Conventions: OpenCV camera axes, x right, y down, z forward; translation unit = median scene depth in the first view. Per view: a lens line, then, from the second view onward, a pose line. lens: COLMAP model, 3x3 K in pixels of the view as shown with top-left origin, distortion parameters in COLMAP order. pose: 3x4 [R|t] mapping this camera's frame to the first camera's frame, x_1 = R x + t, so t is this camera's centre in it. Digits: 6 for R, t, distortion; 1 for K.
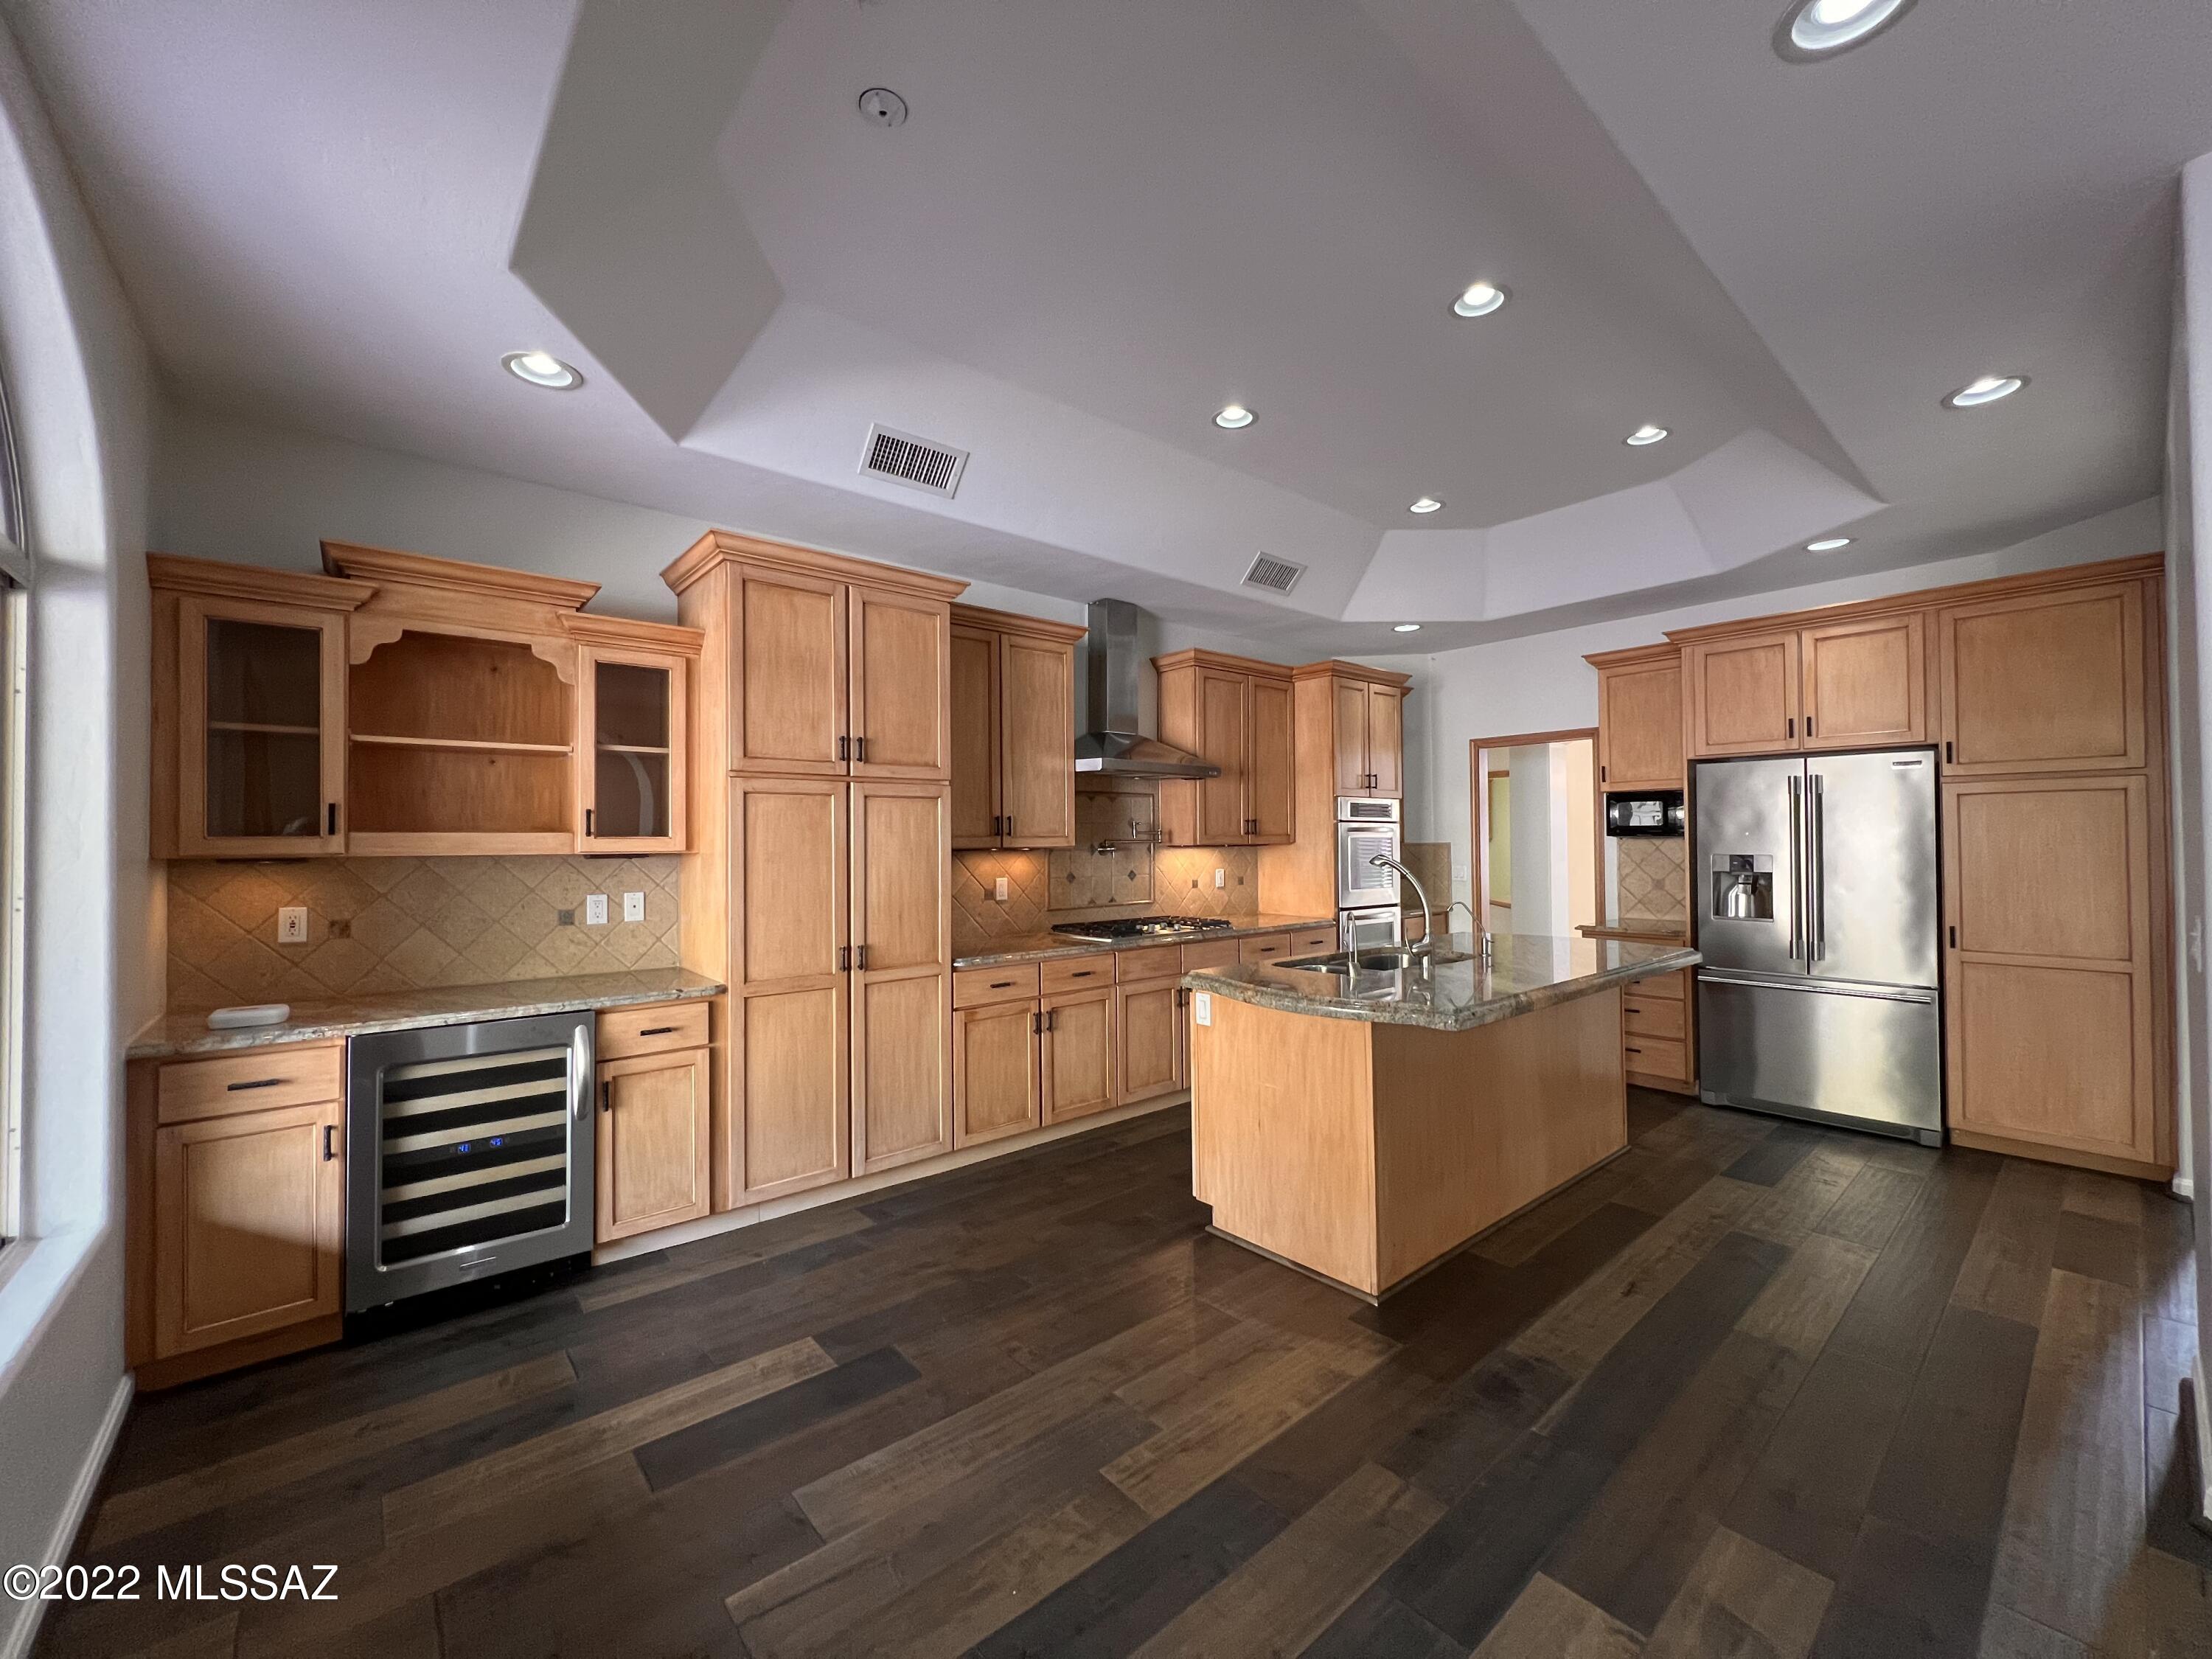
lens RADIAL K [[884.8, 0, 1104.0], [0, 884.8, 827.6], [0, 0, 1]] dist [-0.003599, 0.001027]
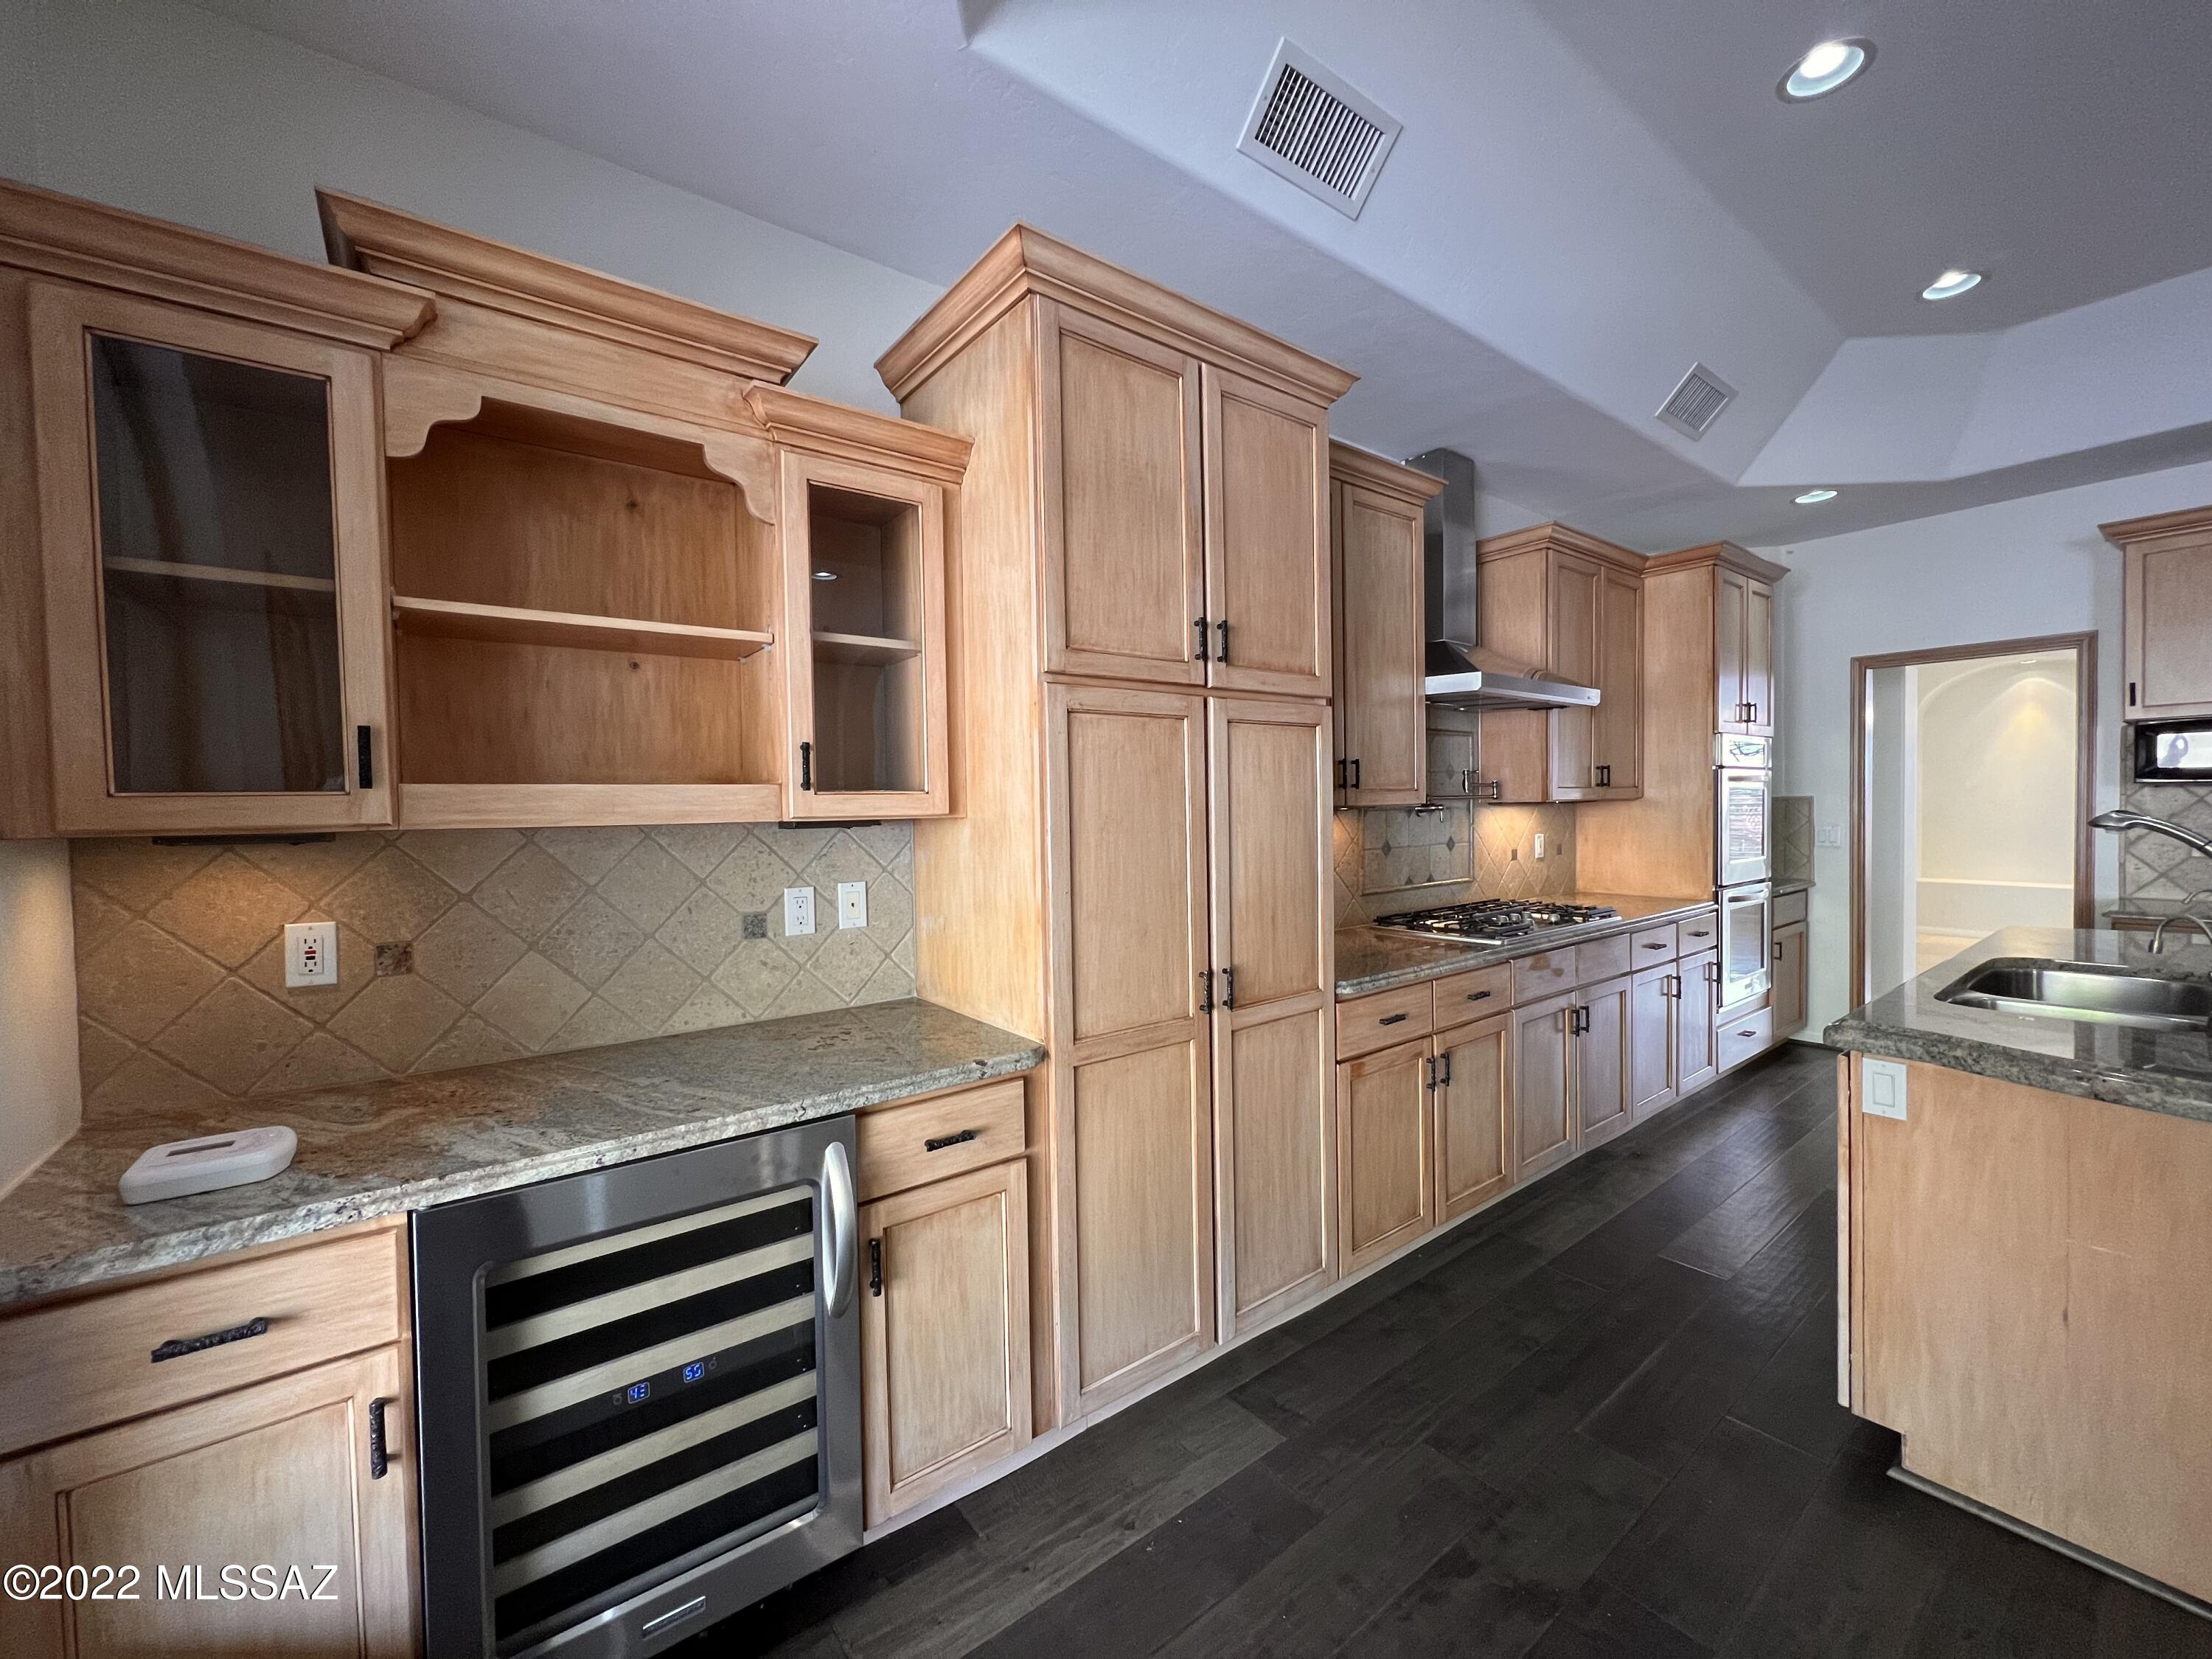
lens RADIAL K [[884.8, 0, 1103.2], [0, 884.8, 827.9], [0, 0, 1]] dist [-0.003599, 0.001027]
pose [[0.998650, -0.008043, -0.051324, -0.315092], [0.010232, 0.999043, 0.042526, 0.010391], [0.050933, -0.042993, 0.997776, 0.380883]]
